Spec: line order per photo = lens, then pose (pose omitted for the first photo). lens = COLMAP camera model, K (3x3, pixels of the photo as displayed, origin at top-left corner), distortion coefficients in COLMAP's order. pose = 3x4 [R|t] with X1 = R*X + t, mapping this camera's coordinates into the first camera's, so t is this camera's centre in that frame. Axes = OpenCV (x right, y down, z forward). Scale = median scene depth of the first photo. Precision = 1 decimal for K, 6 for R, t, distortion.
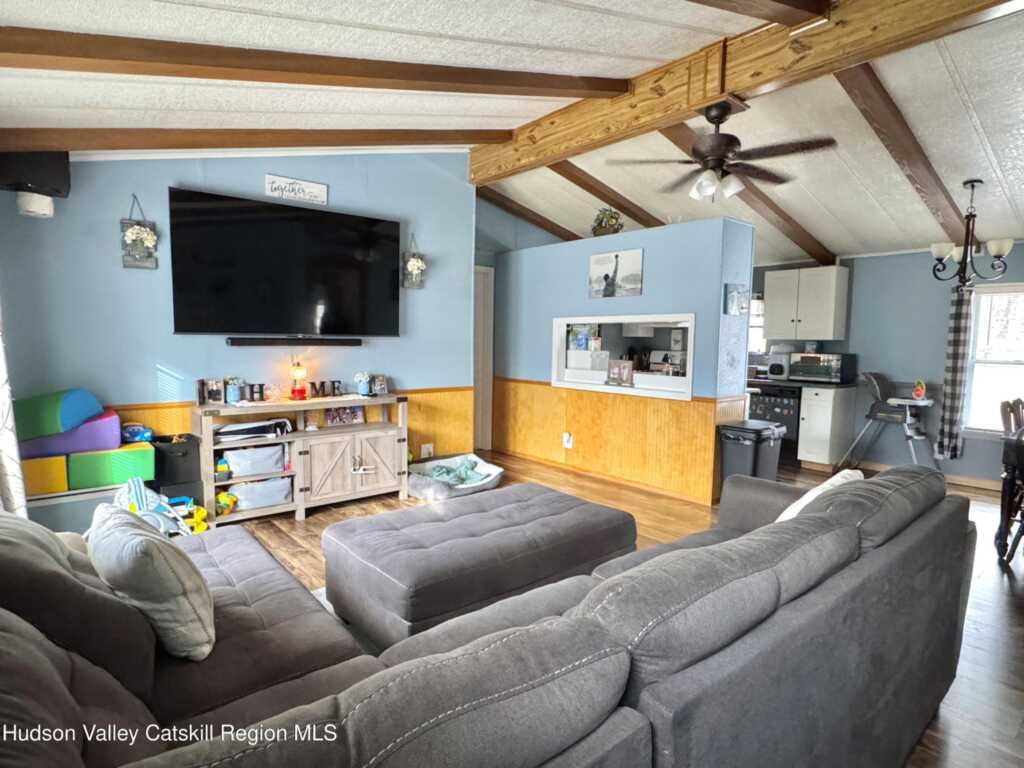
lens RADIAL K [[562.6, 0, 512.7], [0, 562.6, 384.1], [0, 0, 1]] dist [0.003465, 0.001089]
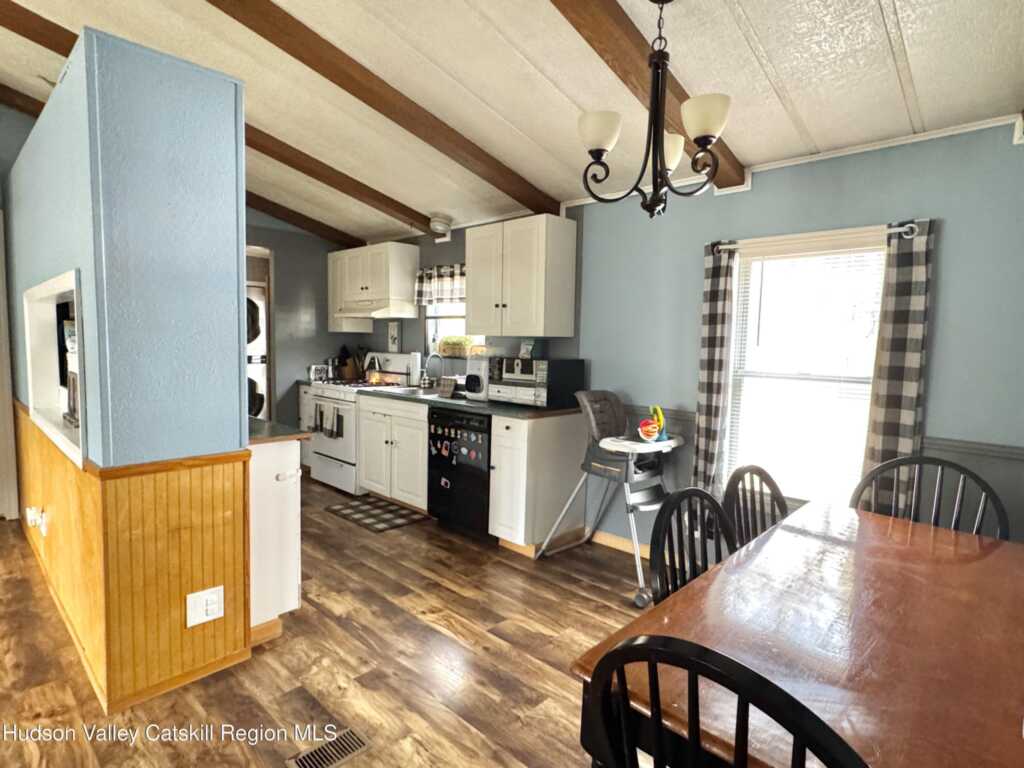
lens RADIAL K [[542.1, 0, 509.2], [0, 542.1, 382.9], [0, 0, 1]] dist [0.000963, -0.000197]
pose [[0.994537, -0.001388, 0.104377, 0.508139], [0.001426, 0.999999, -0.000292, -0.030416], [-0.104377, 0.000440, 0.994538, 0.456980]]
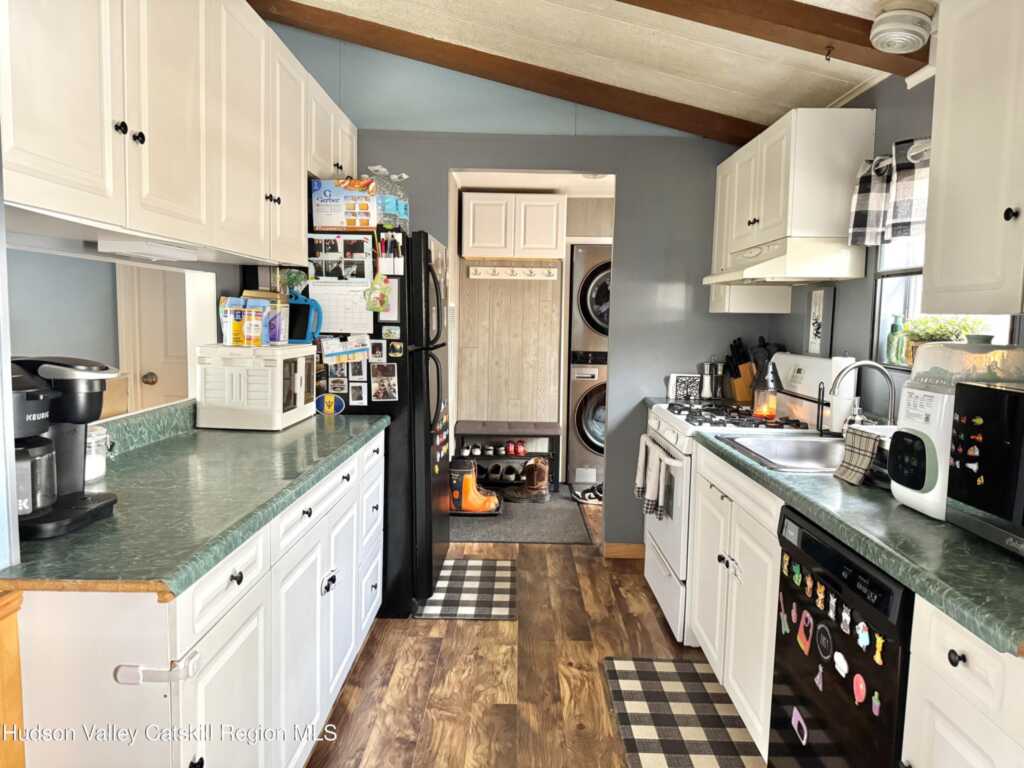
lens RADIAL K [[721.7, 0, 513.5], [0, 721.7, 377.9], [0, 0, 1]] dist [0.010804, -0.003396]
pose [[0.756059, 0.058803, -0.651857, 0.604273], [-0.065500, 0.997754, 0.014036, -0.057020], [0.651218, 0.032085, 0.758212, 0.806852]]
